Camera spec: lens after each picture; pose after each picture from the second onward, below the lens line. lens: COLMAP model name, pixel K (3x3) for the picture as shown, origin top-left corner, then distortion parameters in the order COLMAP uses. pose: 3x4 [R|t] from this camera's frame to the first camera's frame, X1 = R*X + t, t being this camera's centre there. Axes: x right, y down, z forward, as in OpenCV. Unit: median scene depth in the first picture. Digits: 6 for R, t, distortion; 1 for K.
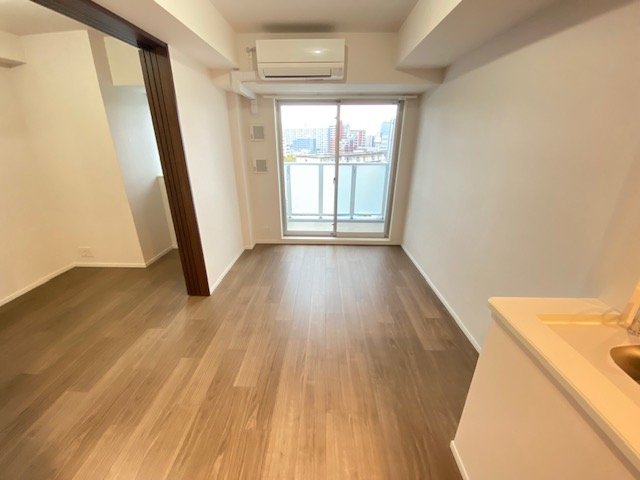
lens RADIAL K [[257.9, 0, 318.6], [0, 257.9, 241.2], [0, 0, 1]] dist [0.012529, -0.016106]
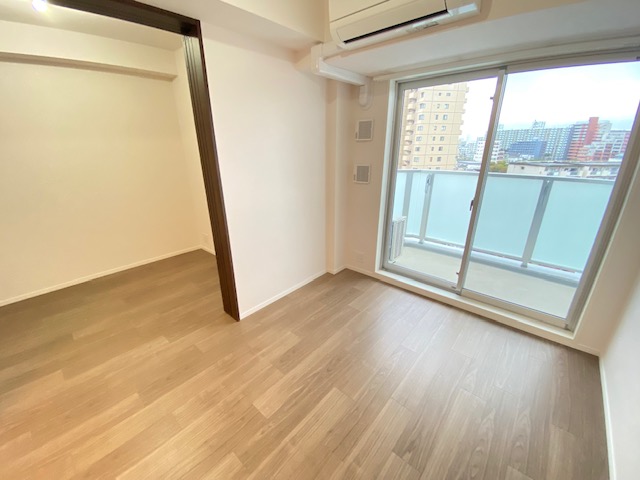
lens RADIAL K [[257.9, 0, 318.6], [0, 257.9, 241.2], [0, 0, 1]] dist [0.012529, -0.016106]
pose [[0.764681, 0.217250, -0.606683, 0.187663], [-0.225842, 0.972096, 0.063444, -0.124482], [0.603537, 0.088500, 0.792408, 0.353919]]
